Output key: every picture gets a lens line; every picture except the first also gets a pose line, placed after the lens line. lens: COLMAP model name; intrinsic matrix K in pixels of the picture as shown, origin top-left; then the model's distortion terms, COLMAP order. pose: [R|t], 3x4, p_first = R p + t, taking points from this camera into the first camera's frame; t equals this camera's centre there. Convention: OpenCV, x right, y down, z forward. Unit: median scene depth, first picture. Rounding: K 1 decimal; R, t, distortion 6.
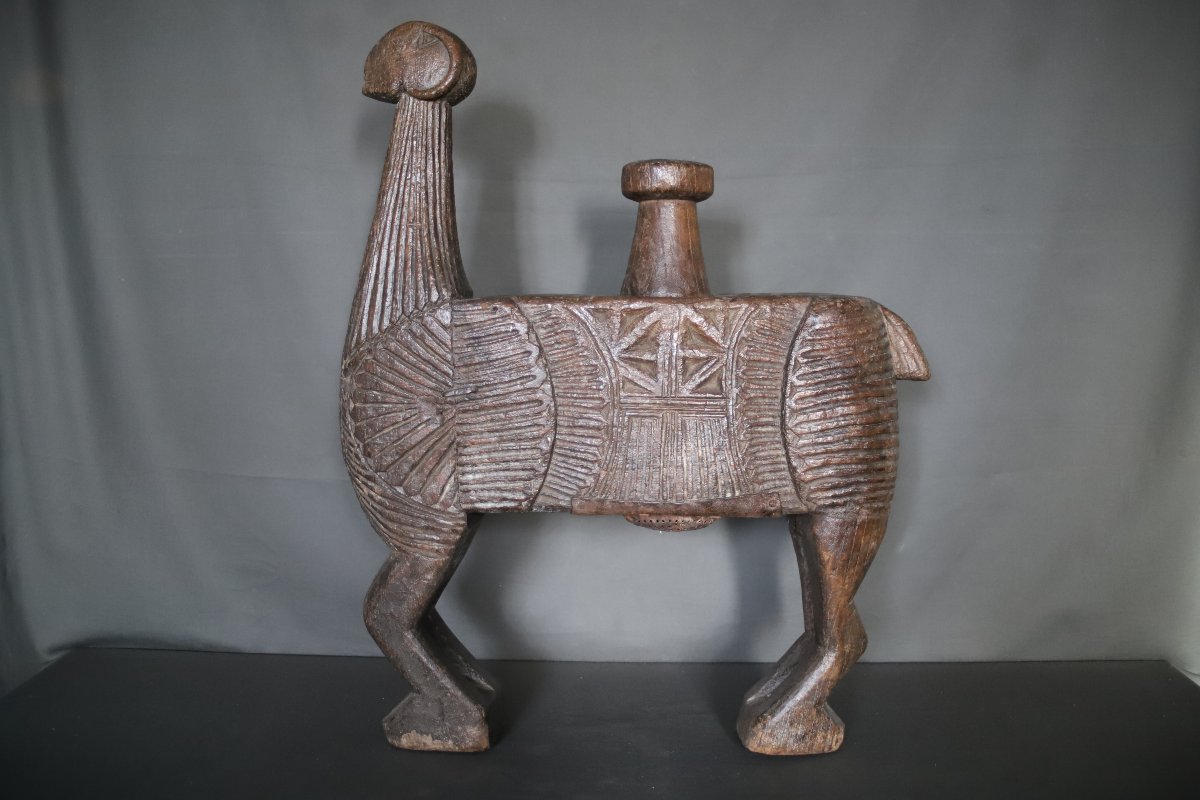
lens RADIAL K [[1269.1, 0, 600.7], [0, 1269.1, 396.0], [0, 0, 1]] dist [-0.139163, 0.000000]
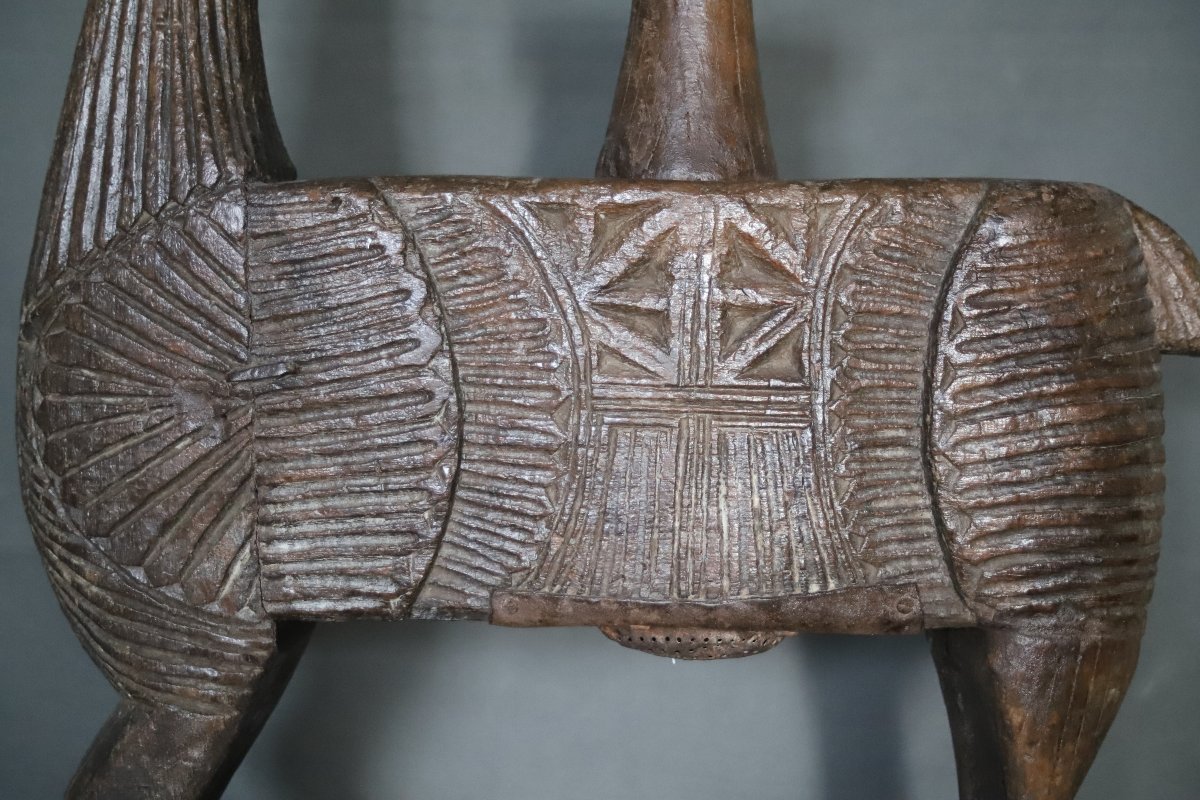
lens RADIAL K [[2090.3, 0, 600.2], [0, 2090.3, 403.4], [0, 0, 1]] dist [0.119643, 0.000000]
pose [[0.999842, 0.006667, 0.016483, 0.004979], [-0.006759, 0.999962, 0.005543, 0.003316], [-0.016445, -0.005654, 0.999849, 0.193265]]
